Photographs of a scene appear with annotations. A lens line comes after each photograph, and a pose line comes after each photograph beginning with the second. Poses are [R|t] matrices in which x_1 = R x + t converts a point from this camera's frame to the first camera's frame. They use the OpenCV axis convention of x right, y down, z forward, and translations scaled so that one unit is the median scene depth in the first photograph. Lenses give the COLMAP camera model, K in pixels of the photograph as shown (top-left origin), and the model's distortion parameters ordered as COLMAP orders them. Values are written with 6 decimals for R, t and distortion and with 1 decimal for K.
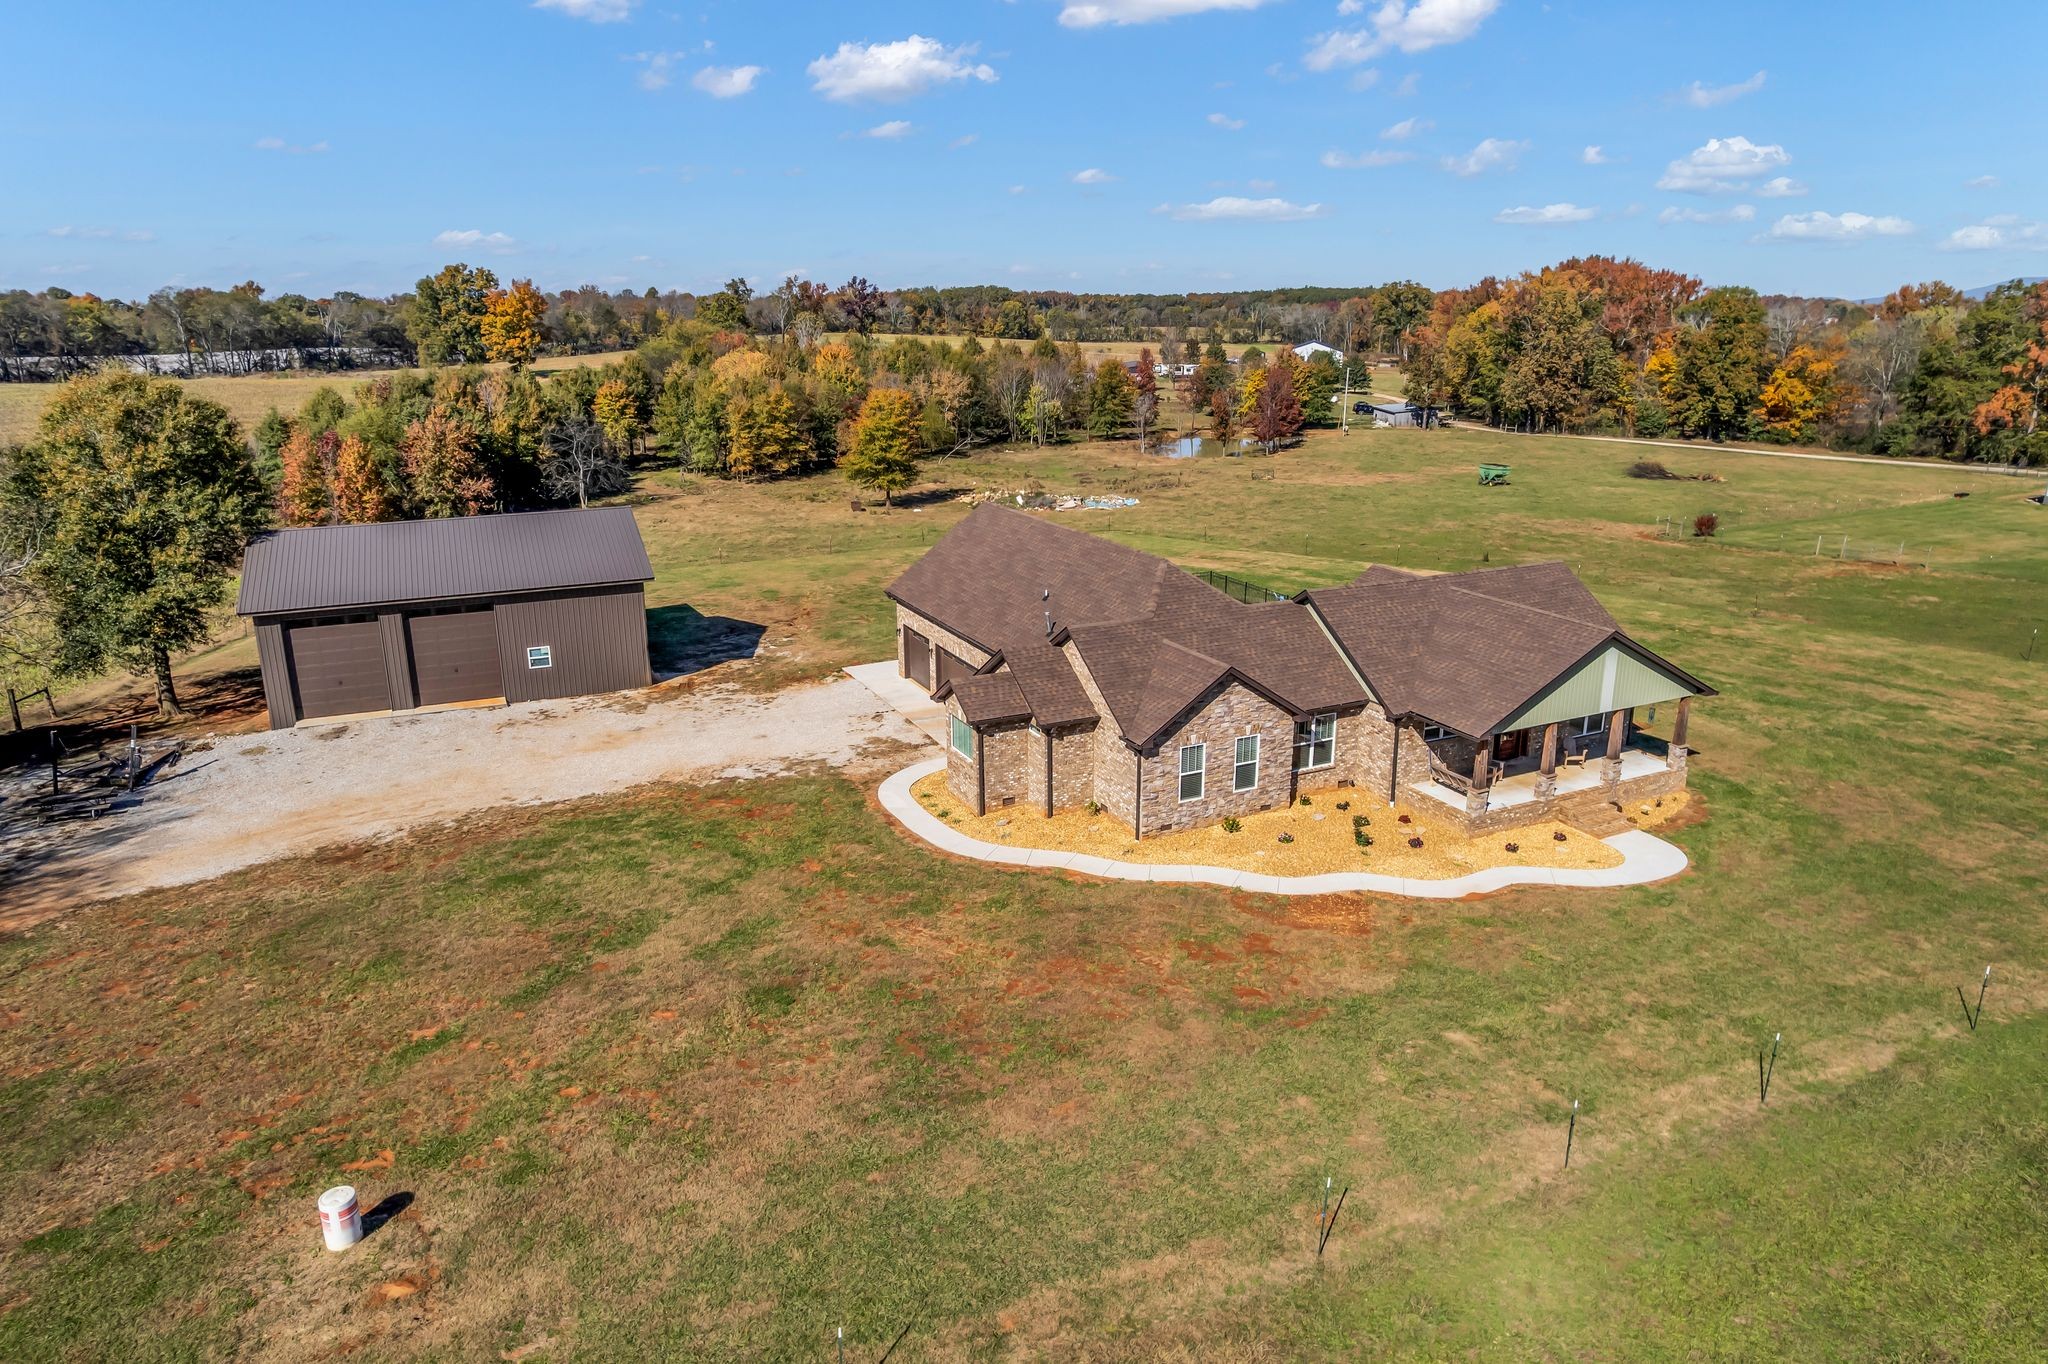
lens RADIAL K [[1316.1, 0, 1024.8], [0, 1316.1, 692.7], [0, 0, 1]] dist [-0.072430, 0.067327]
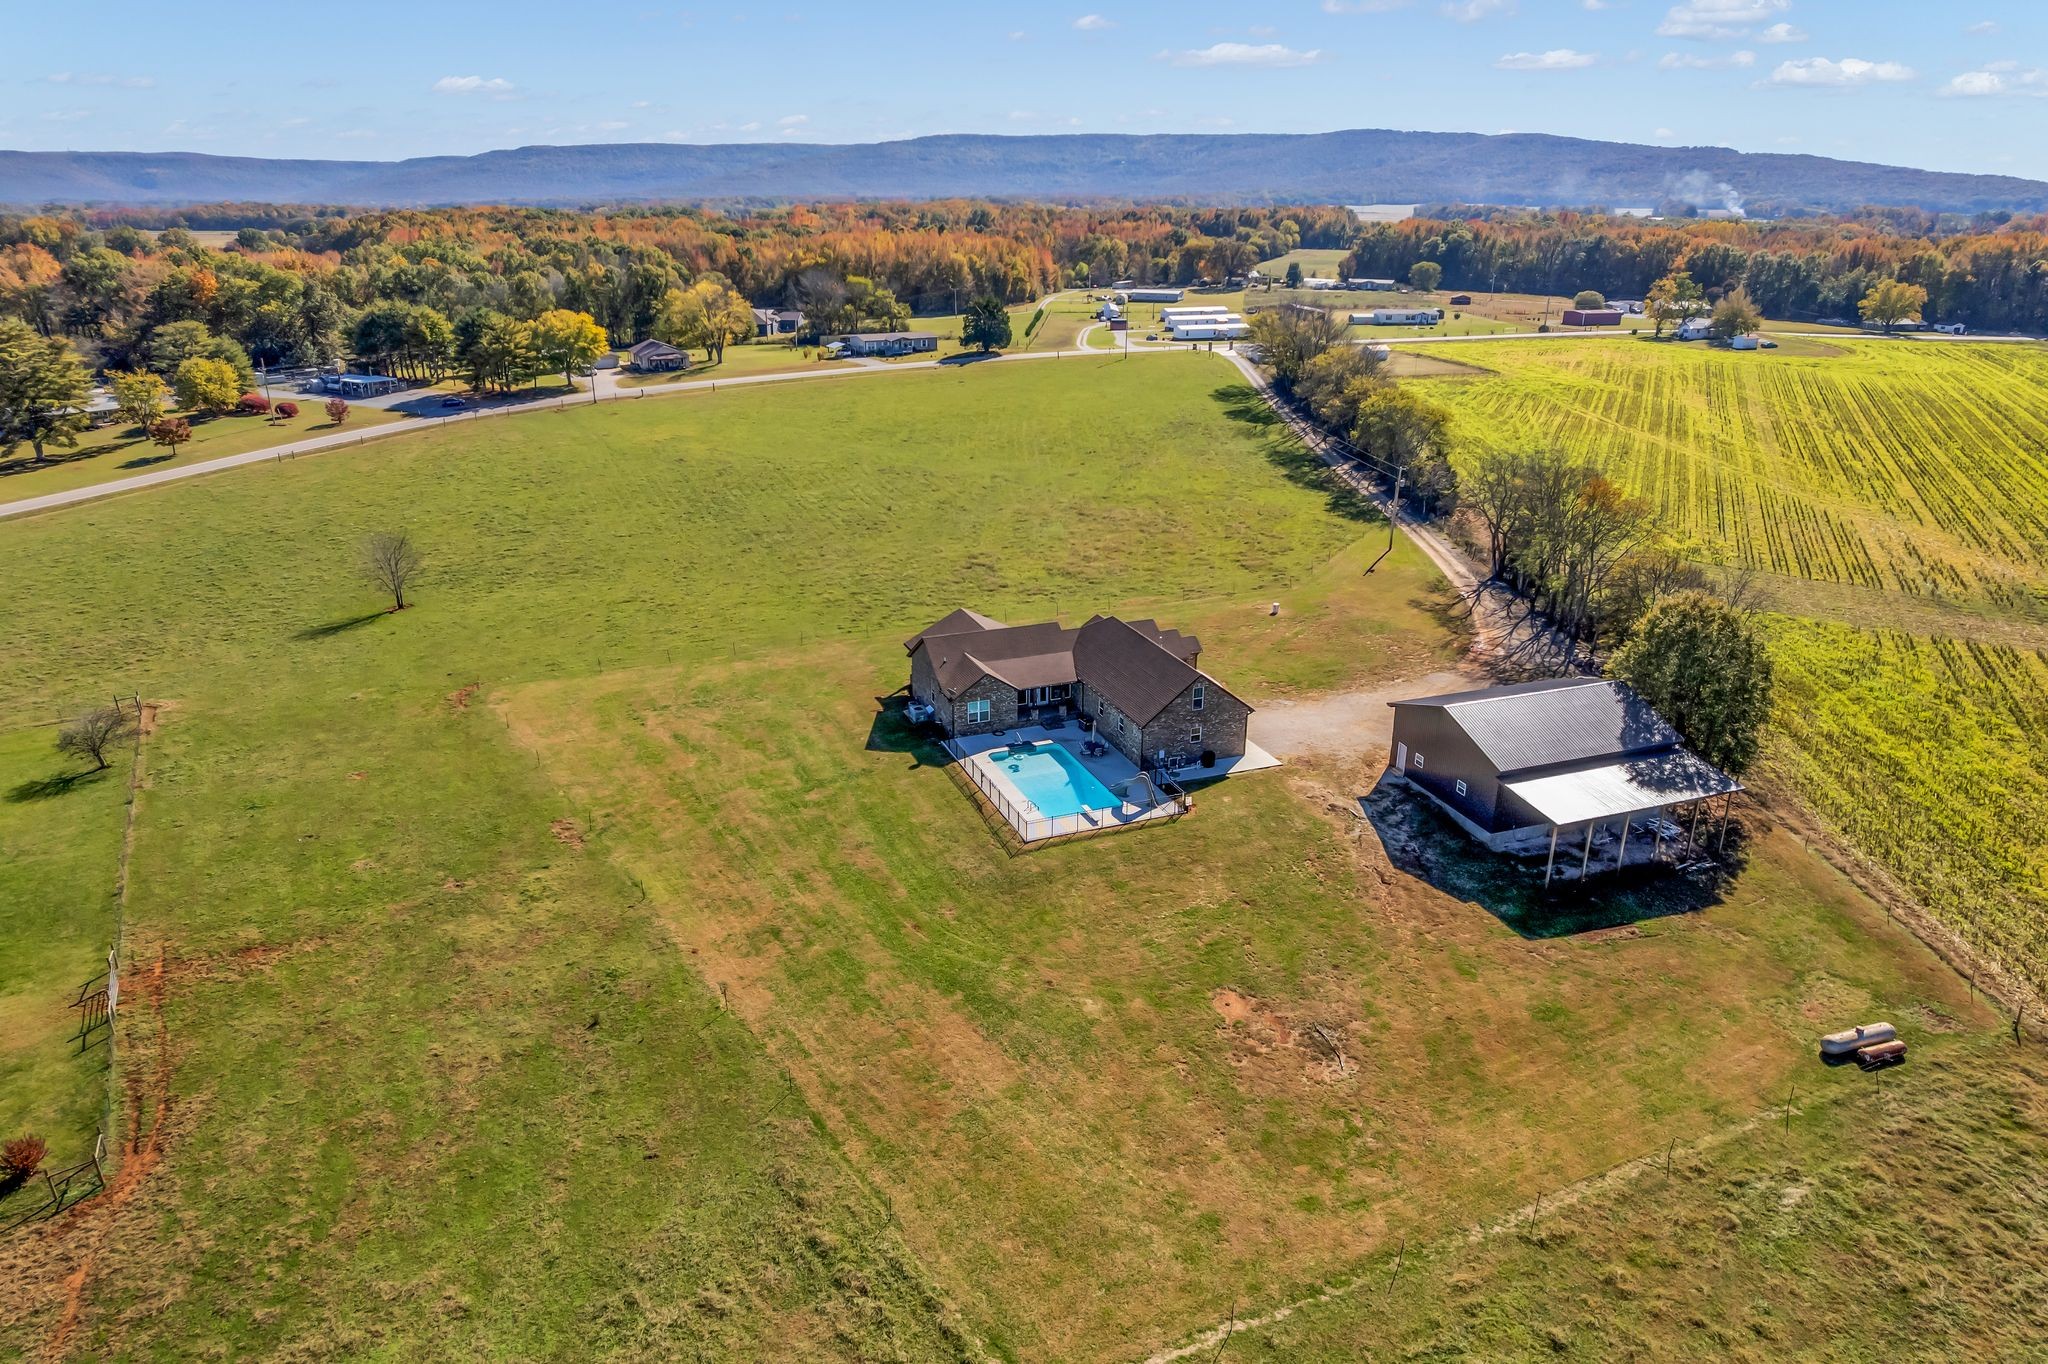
lens RADIAL K [[1319.4, 0, 1024.0], [0, 1319.4, 682.0], [0, 0, 1]] dist [-0.084121, 0.078056]
pose [[-0.997365, -0.026484, 0.067533, 0.086218], [0.019309, 0.800452, 0.599086, -1.185203], [-0.069923, 0.598812, -0.797832, 2.441962]]
